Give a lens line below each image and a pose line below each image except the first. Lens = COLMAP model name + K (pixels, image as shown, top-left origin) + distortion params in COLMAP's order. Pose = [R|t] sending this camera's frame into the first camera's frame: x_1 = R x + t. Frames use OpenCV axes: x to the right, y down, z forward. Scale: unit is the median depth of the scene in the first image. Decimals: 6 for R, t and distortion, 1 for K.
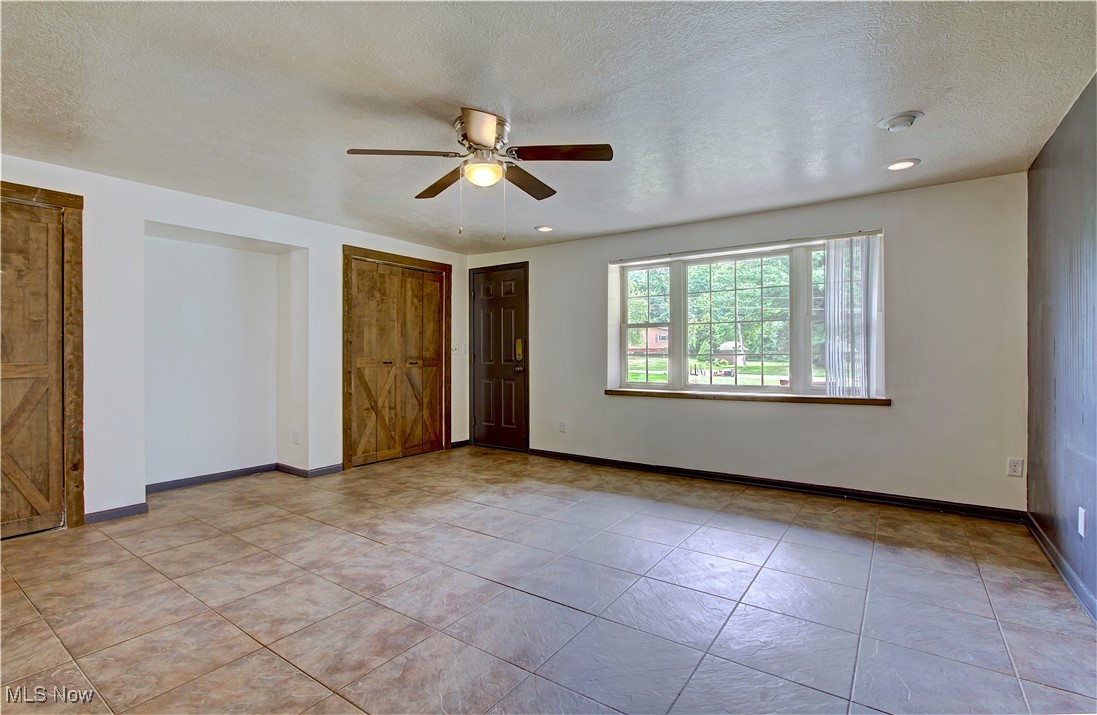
lens RADIAL K [[505.7, 0, 541.3], [0, 505.7, 347.0], [0, 0, 1]] dist [-0.019713, 0.000307]
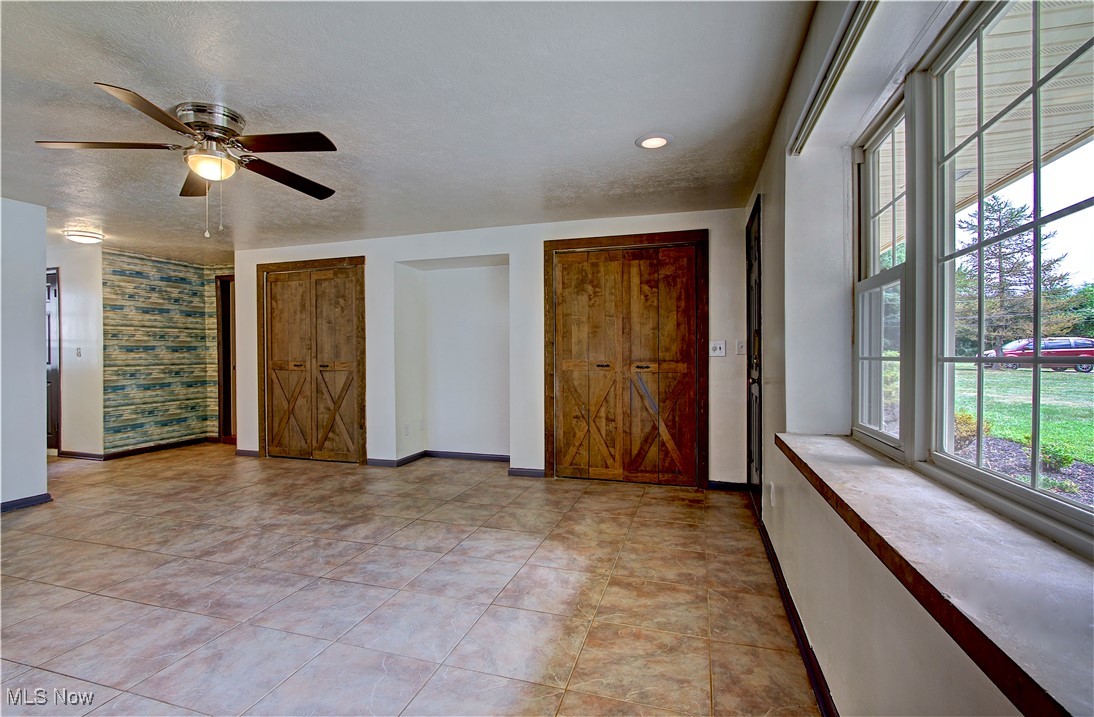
lens RADIAL K [[510.2, 0, 537.1], [0, 510.2, 352.3], [0, 0, 1]] dist [-0.014791, 0.001682]
pose [[0.313211, -0.004773, -0.949672, 0.779056], [0.016467, 0.999864, 0.000406, 0.010315], [0.949541, -0.015765, 0.313247, 1.017088]]
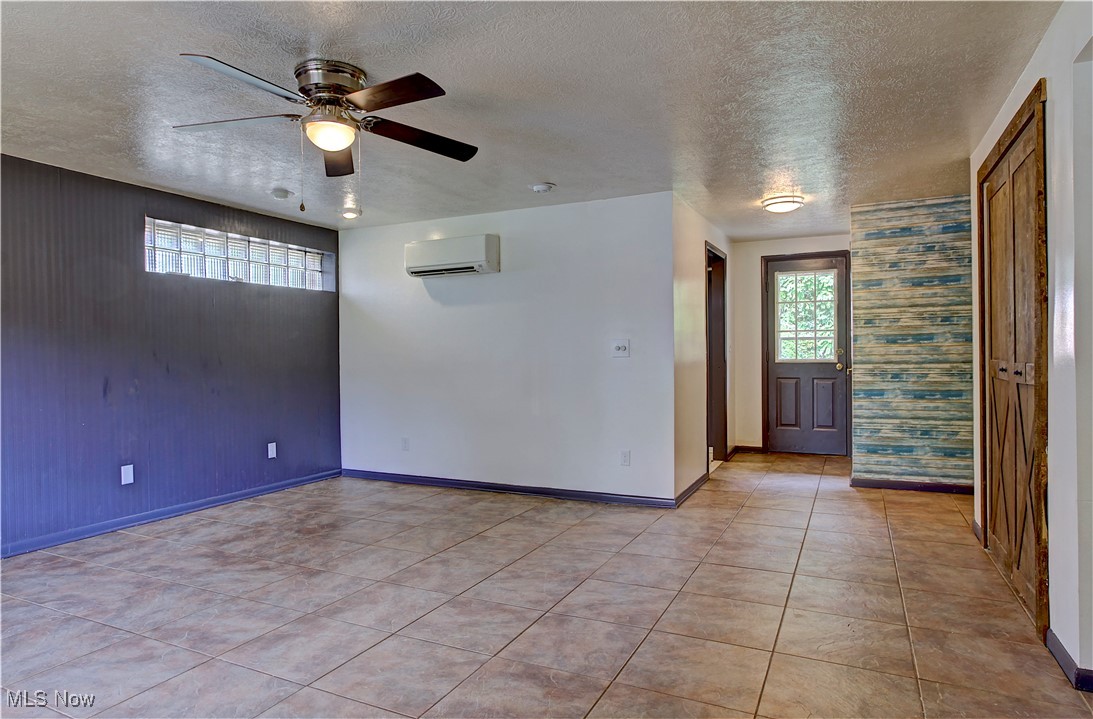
lens RADIAL K [[647.9, 0, 546.5], [0, 647.9, 359.5], [0, 0, 1]] dist [-0.009004, -0.000035]
pose [[-0.986067, 0.014516, -0.165712, -0.221290], [0.014858, 0.999889, -0.000824, 0.014542], [0.165682, -0.003275, -0.986174, 1.655162]]
